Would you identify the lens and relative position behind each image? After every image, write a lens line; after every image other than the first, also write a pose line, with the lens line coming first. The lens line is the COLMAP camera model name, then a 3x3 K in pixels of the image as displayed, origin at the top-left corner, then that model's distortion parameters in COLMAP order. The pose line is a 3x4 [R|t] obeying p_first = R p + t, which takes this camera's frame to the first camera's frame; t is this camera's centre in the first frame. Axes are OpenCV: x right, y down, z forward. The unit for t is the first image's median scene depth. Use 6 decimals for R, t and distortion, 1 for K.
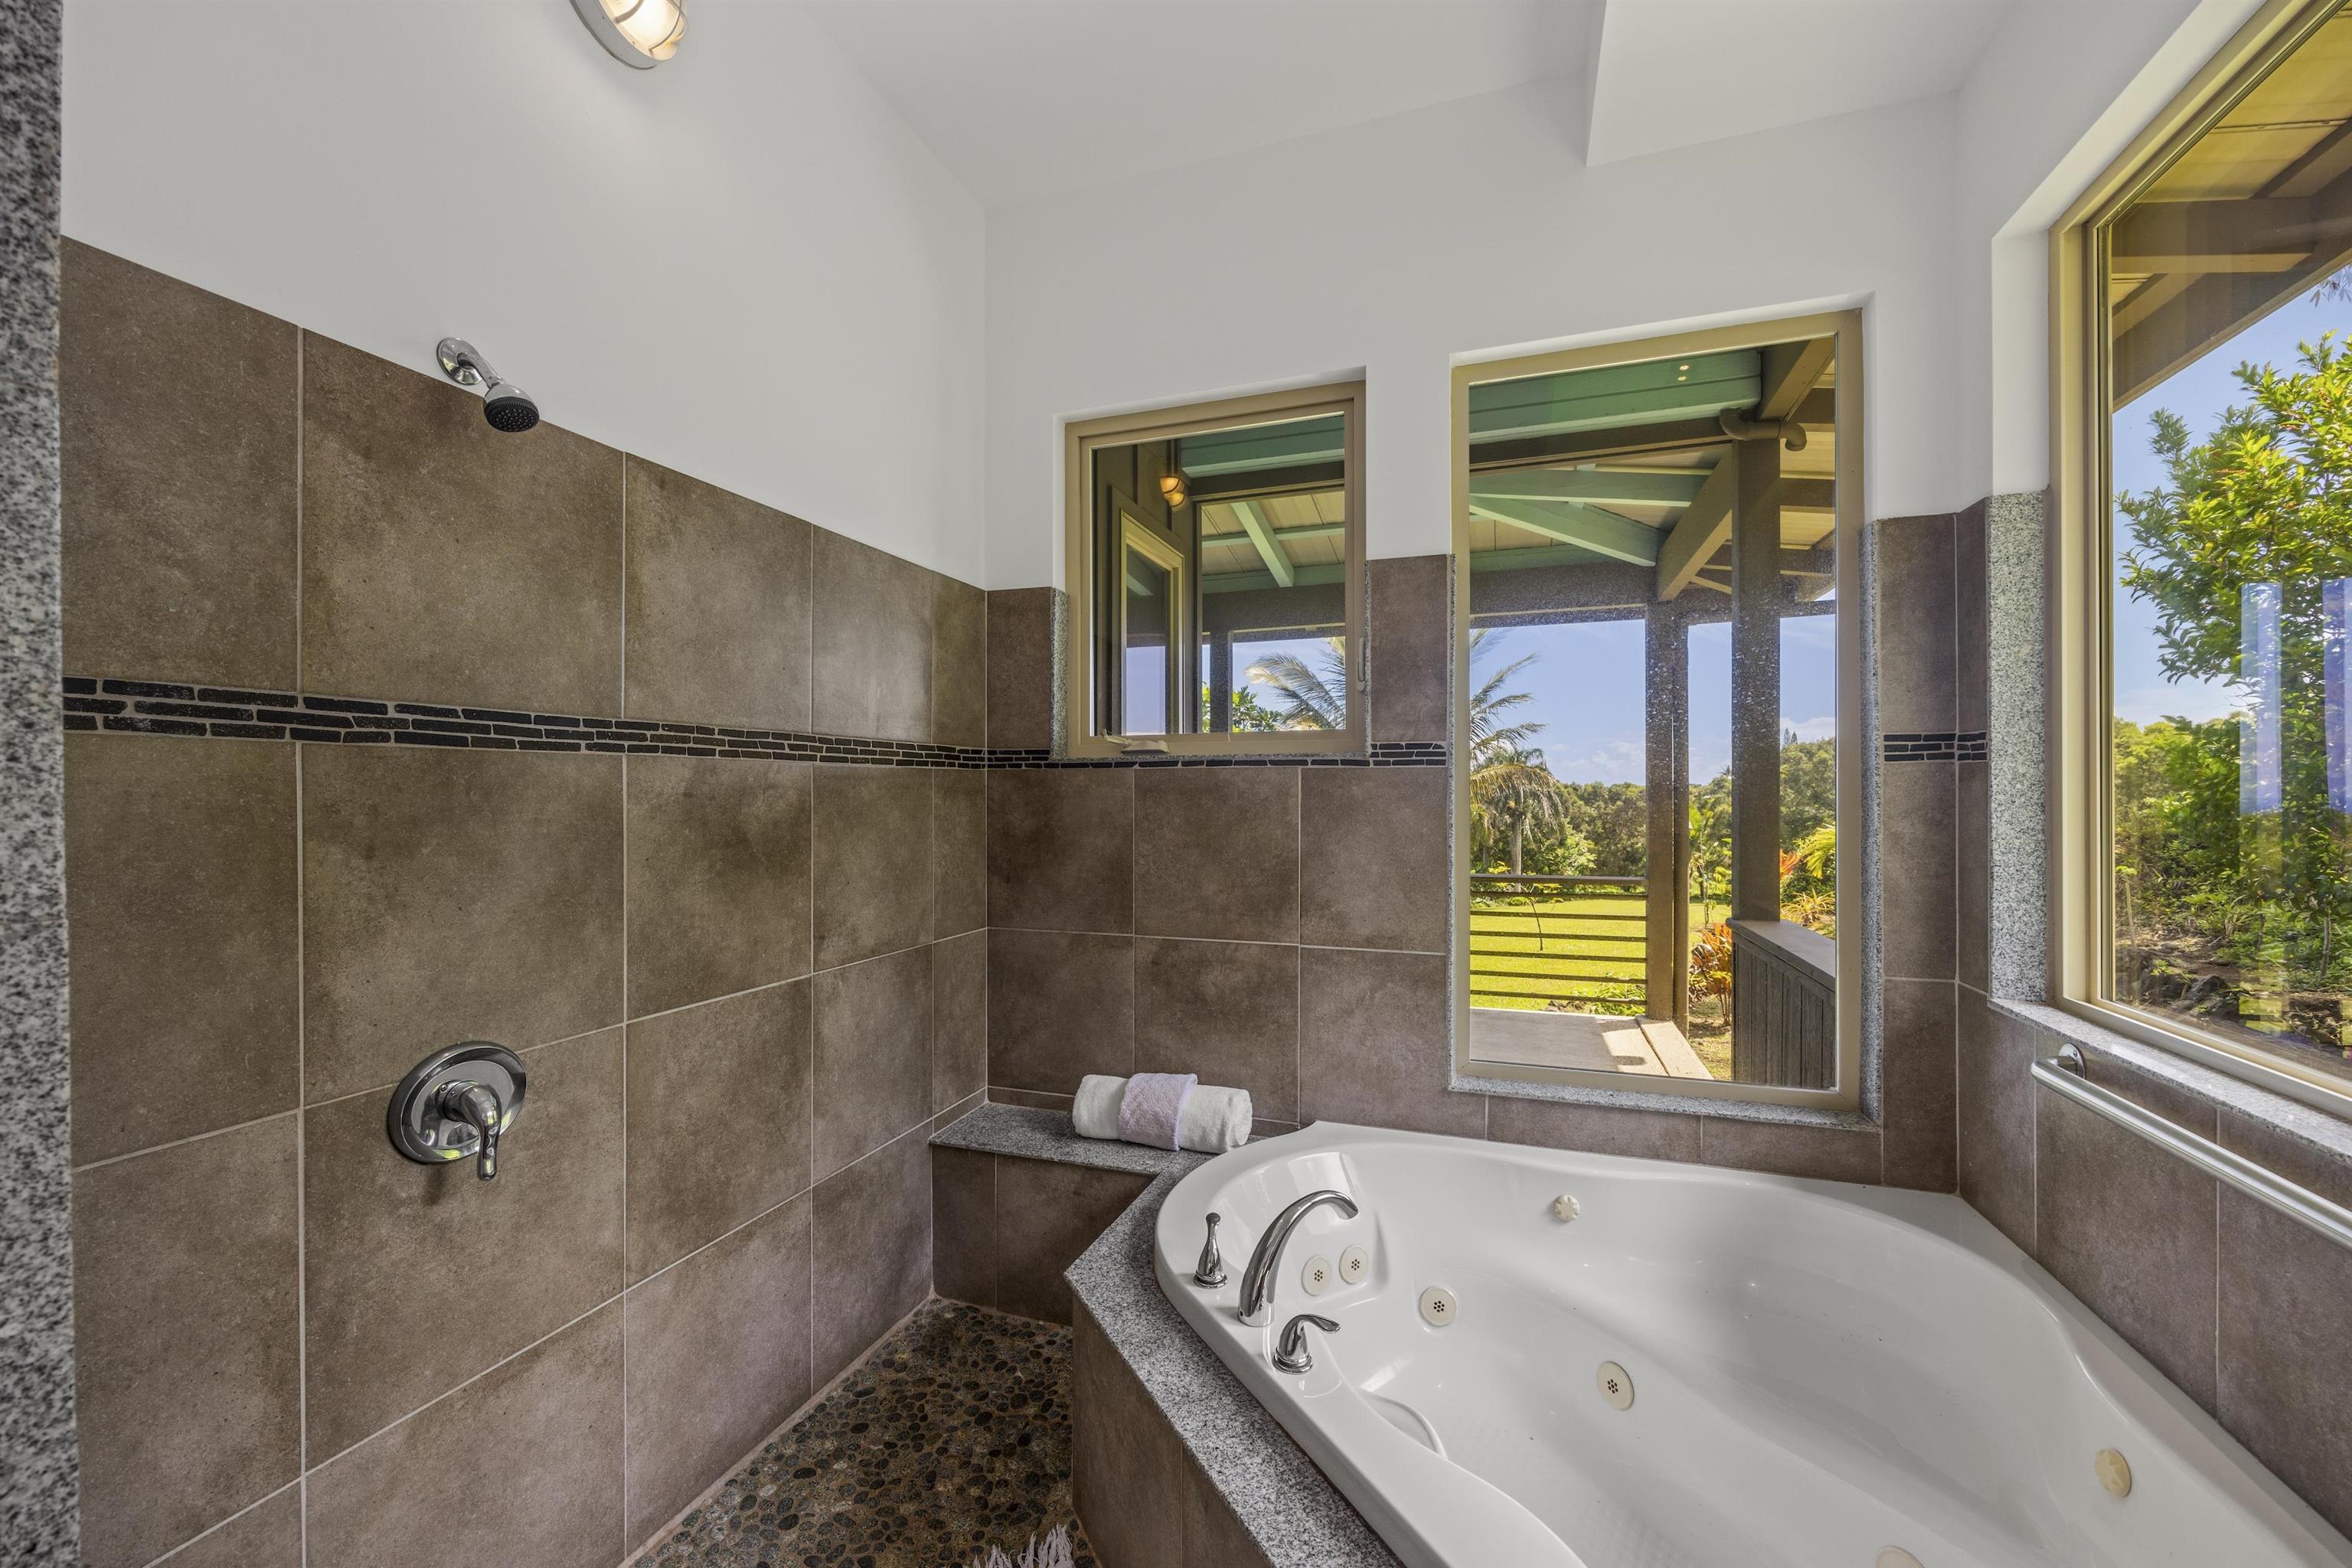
lens RADIAL K [[945.1, 0, 1171.2], [0, 945.1, 789.8], [0, 0, 1]] dist [-0.002115, 0.000008]
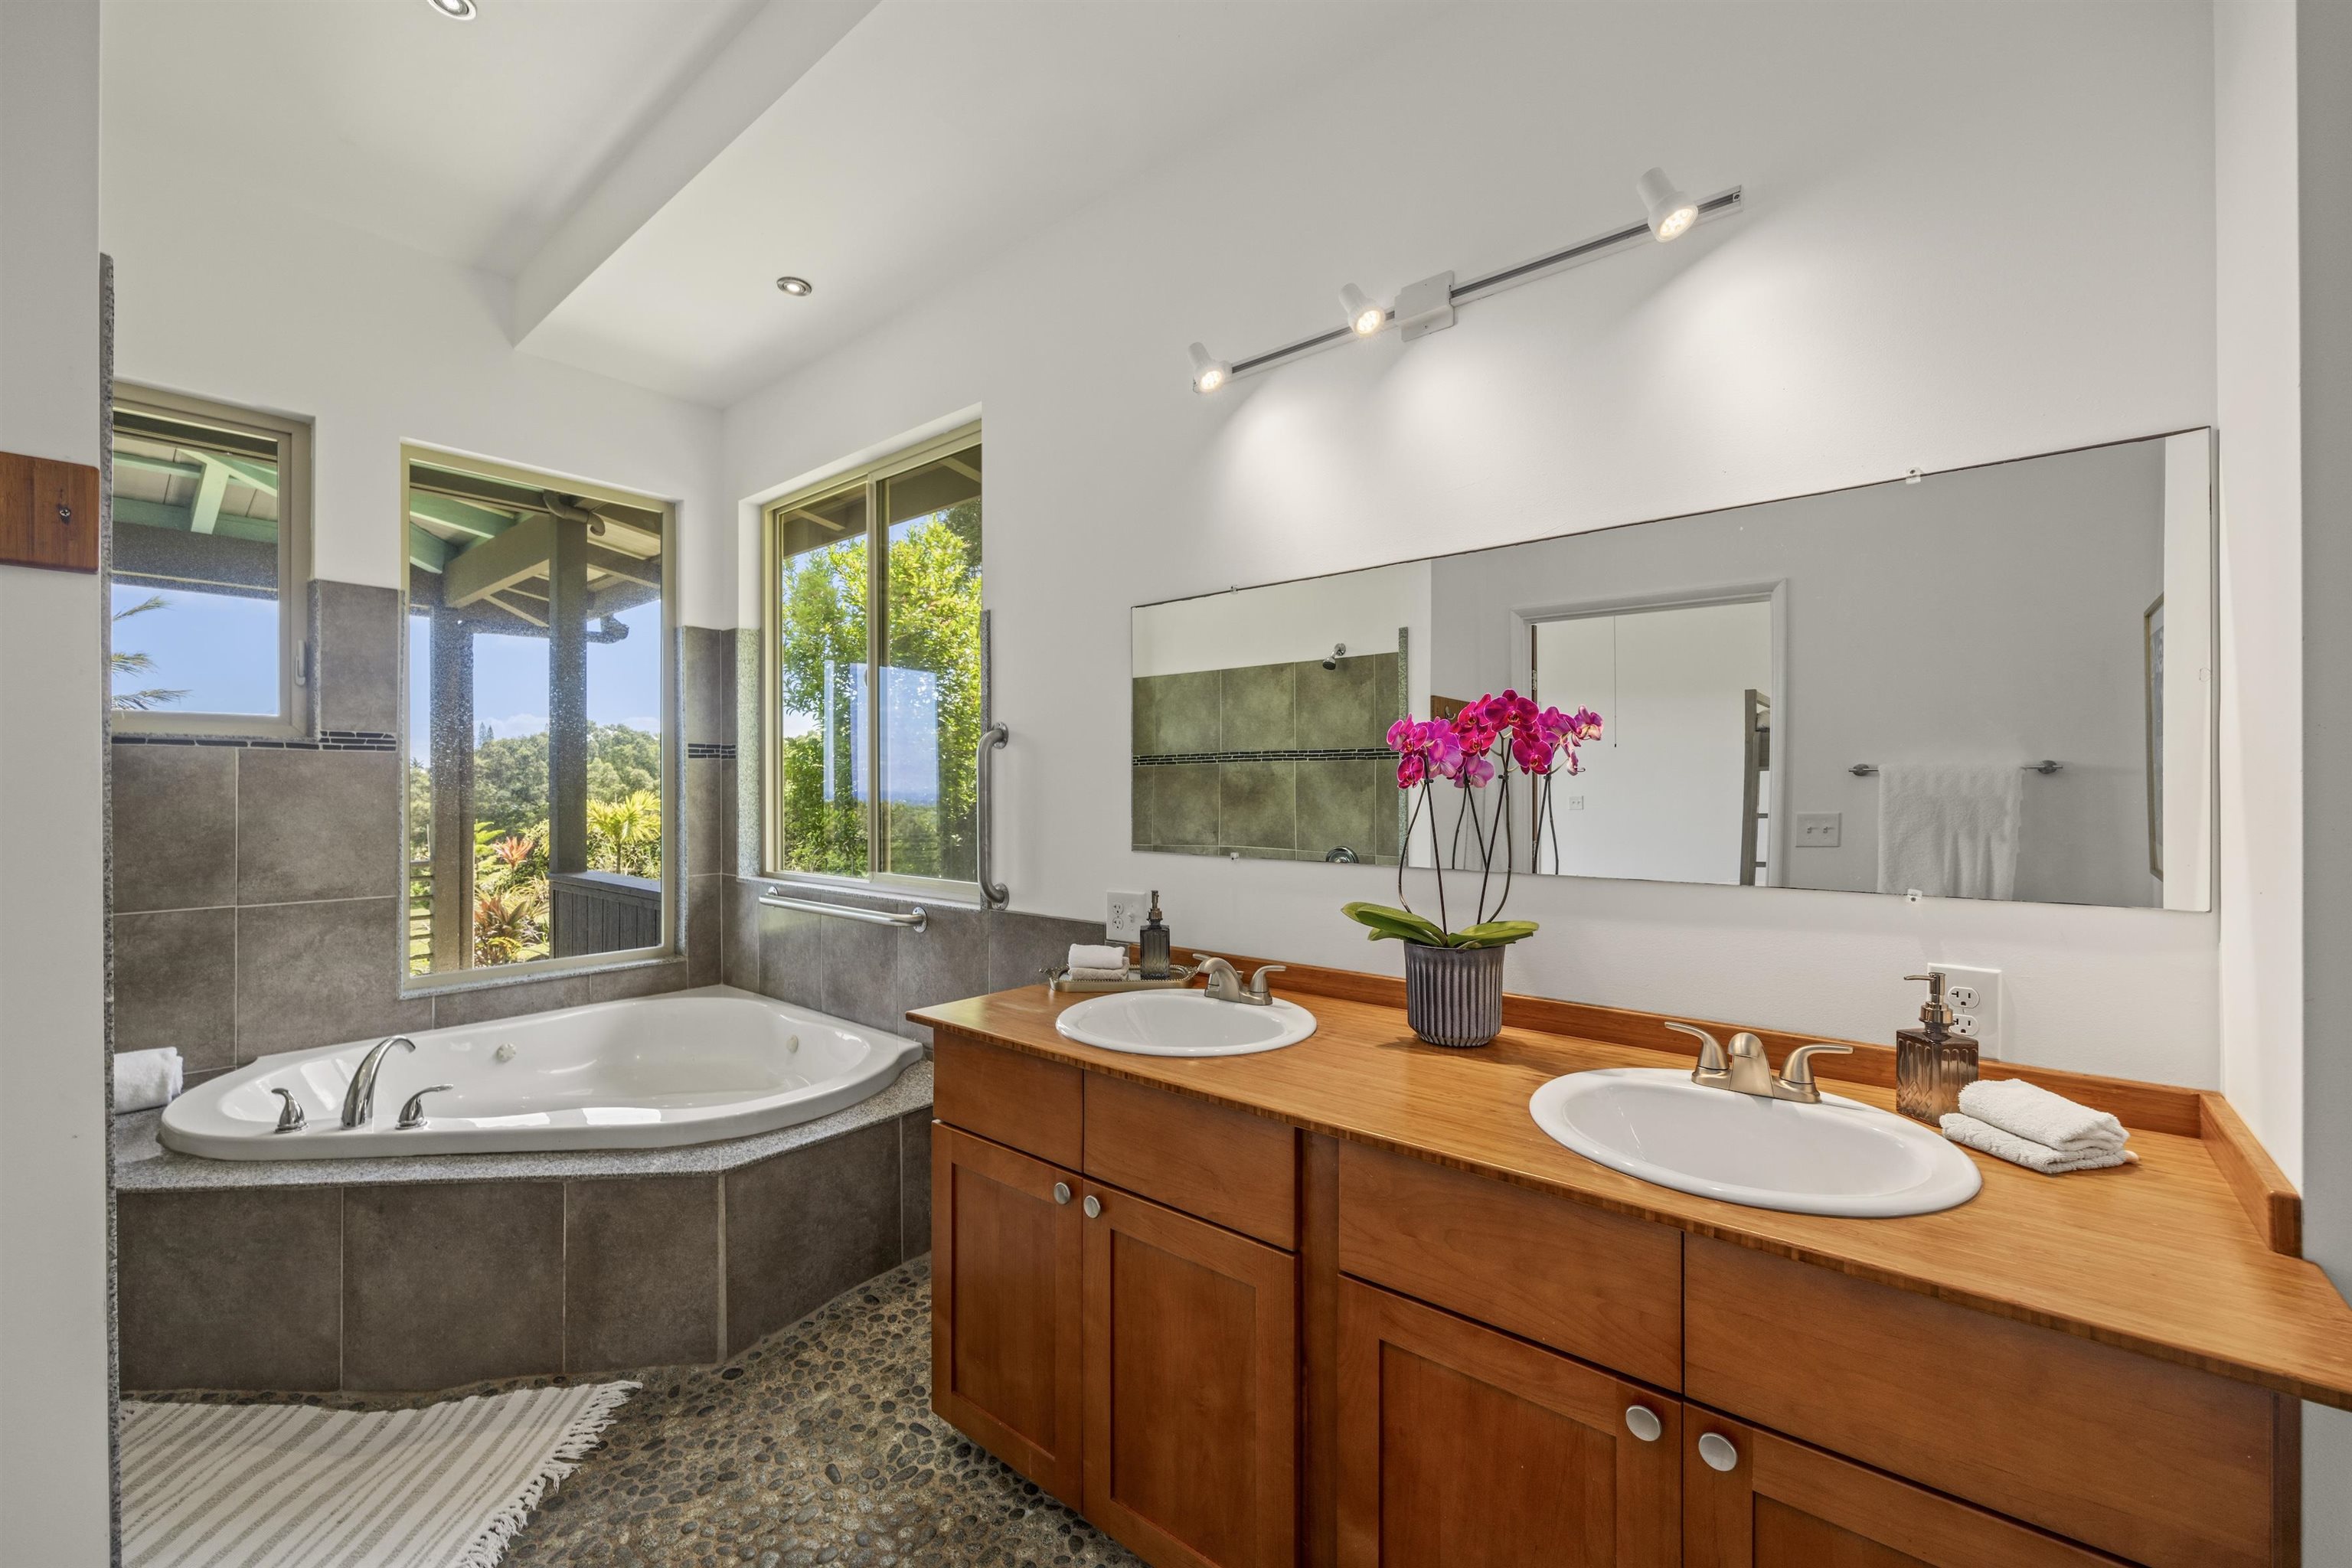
lens RADIAL K [[945.1, 0, 1171.2], [0, 945.1, 789.8], [0, 0, 1]] dist [-0.002115, 0.000008]
pose [[0.353119, -0.001595, 0.935577, -0.538374], [-0.001971, 0.999995, 0.002448, 0.021891], [-0.935576, -0.002708, 0.353114, -0.449378]]
